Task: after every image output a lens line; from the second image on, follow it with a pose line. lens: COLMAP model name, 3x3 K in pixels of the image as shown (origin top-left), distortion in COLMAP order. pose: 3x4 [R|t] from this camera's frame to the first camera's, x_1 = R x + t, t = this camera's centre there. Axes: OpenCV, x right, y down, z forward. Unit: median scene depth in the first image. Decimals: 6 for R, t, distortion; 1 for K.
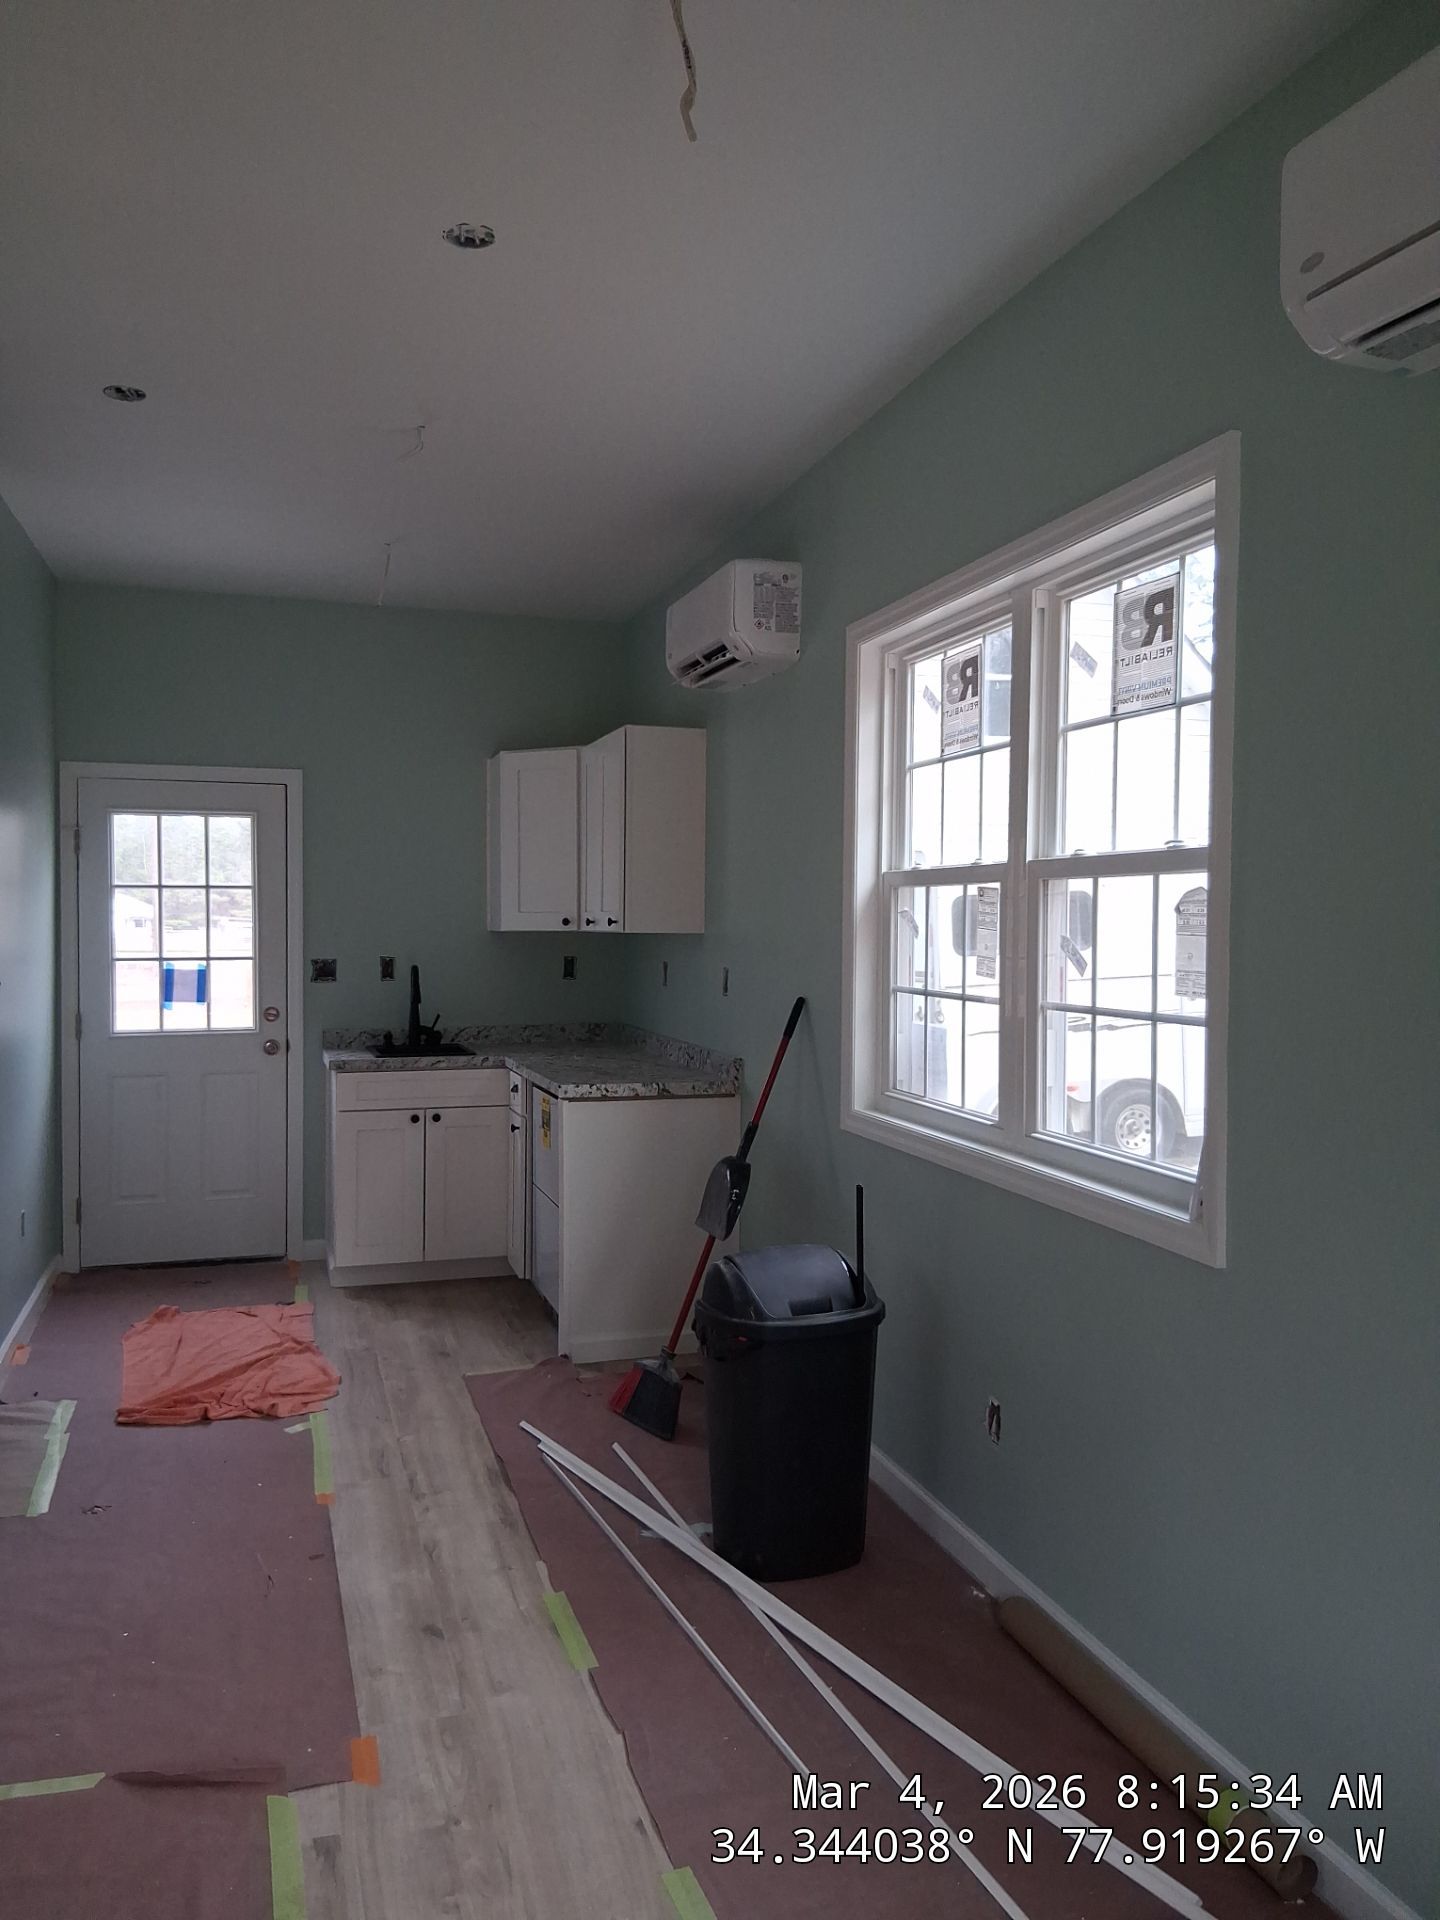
lens RADIAL K [[1440.2, 0, 720.0], [0, 1440.2, 960.0], [0, 0, 1]] dist [0.083930, -0.161537]
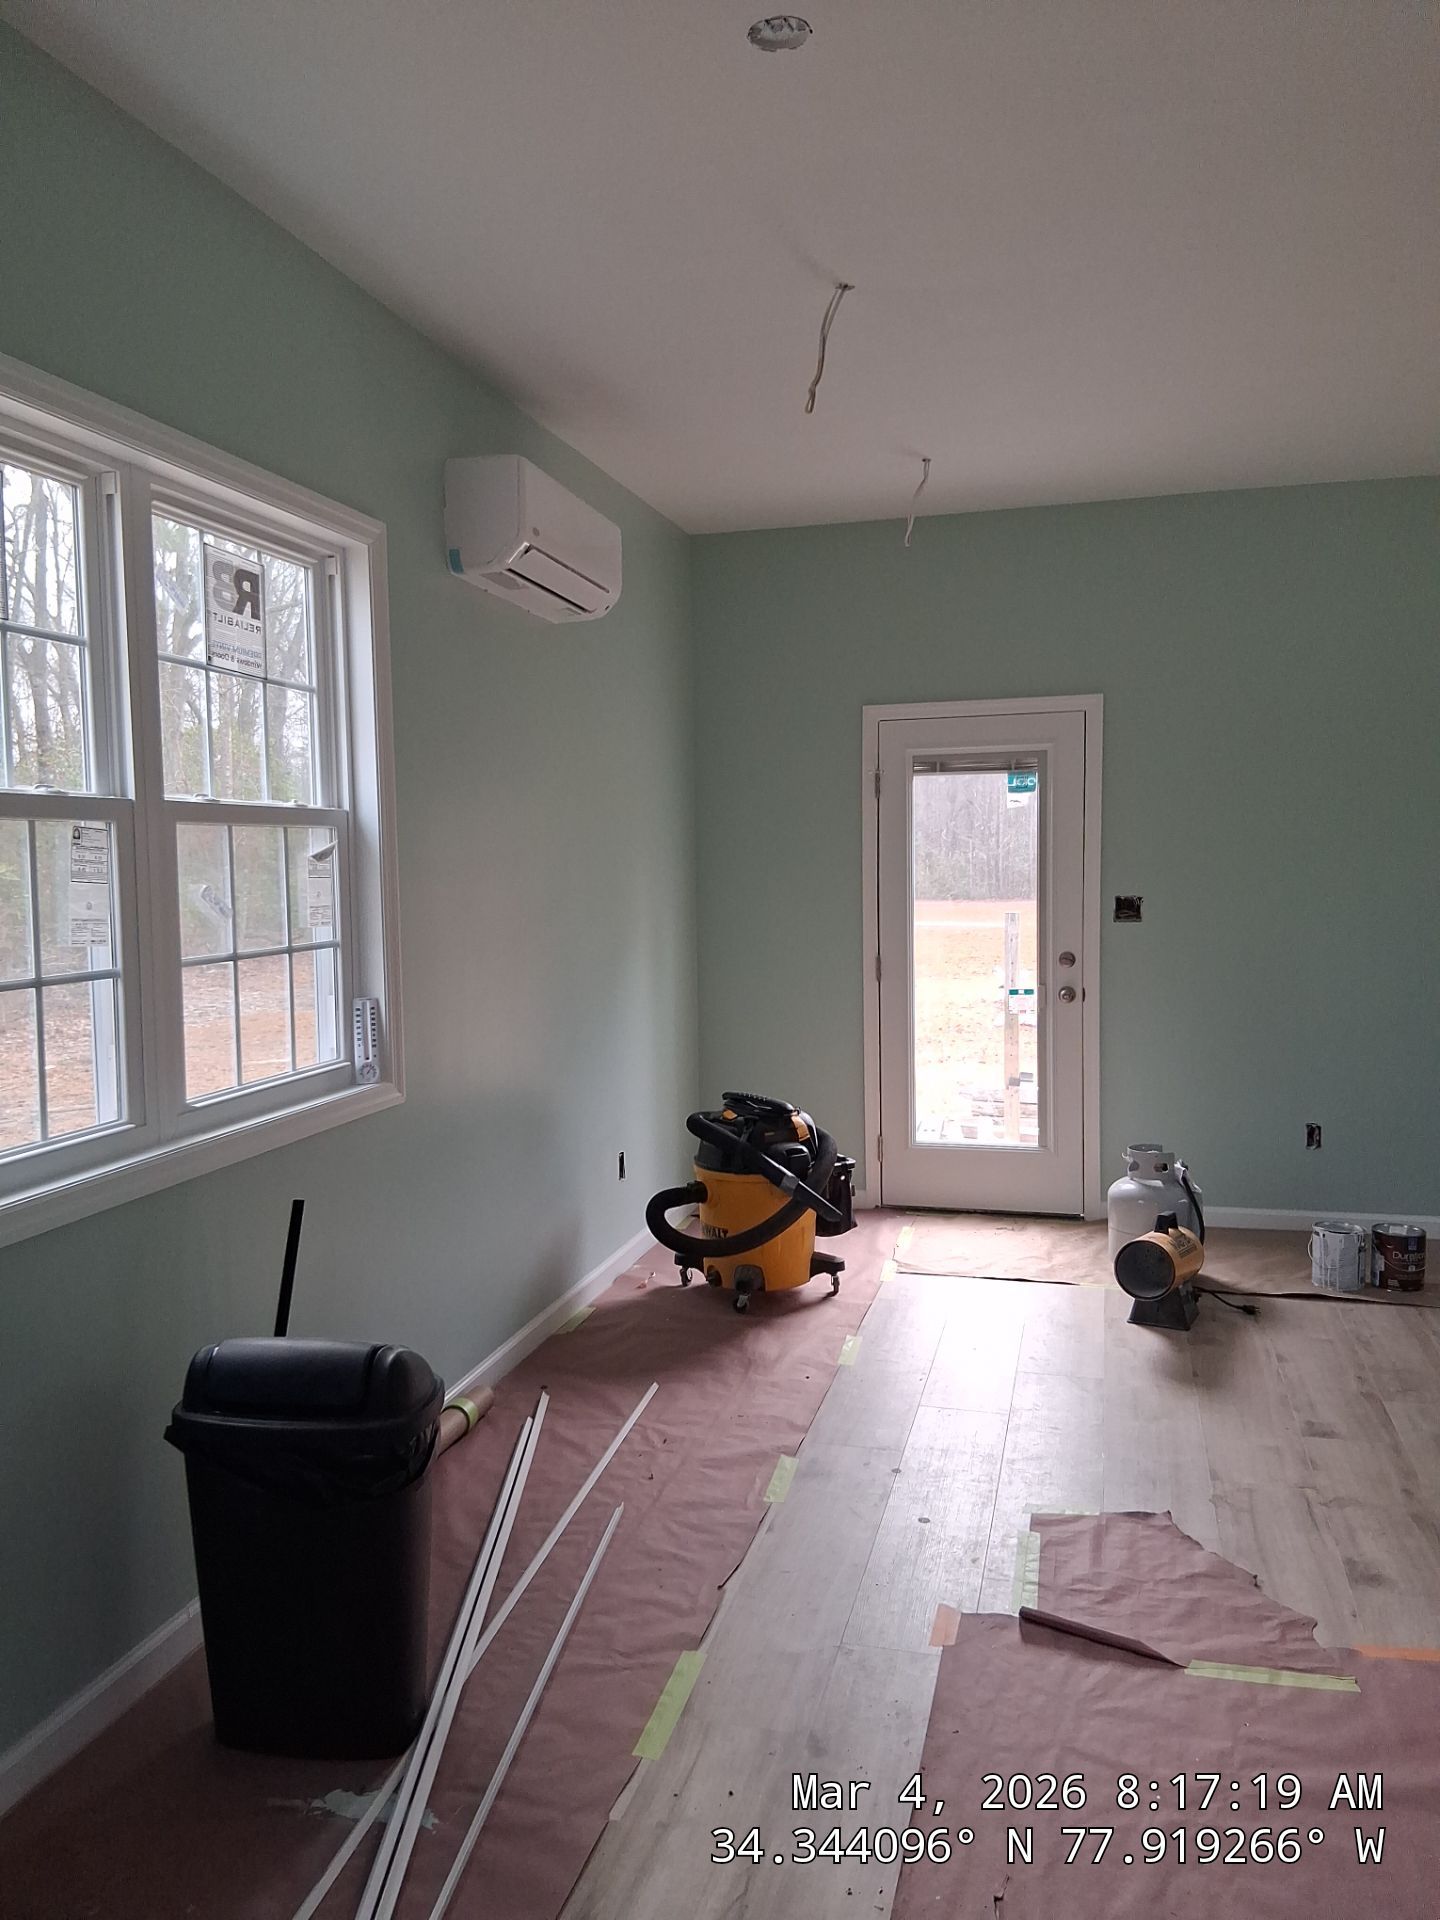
lens RADIAL K [[1428.1, 0, 720.0], [0, 1428.1, 960.0], [0, 0, 1]] dist [0.164337, -0.259598]
pose [[-0.845494, -0.029377, 0.533175, -0.593421], [0.027755, 0.994718, 0.098820, -0.055814], [-0.533262, 0.098350, -0.840213, 1.731585]]
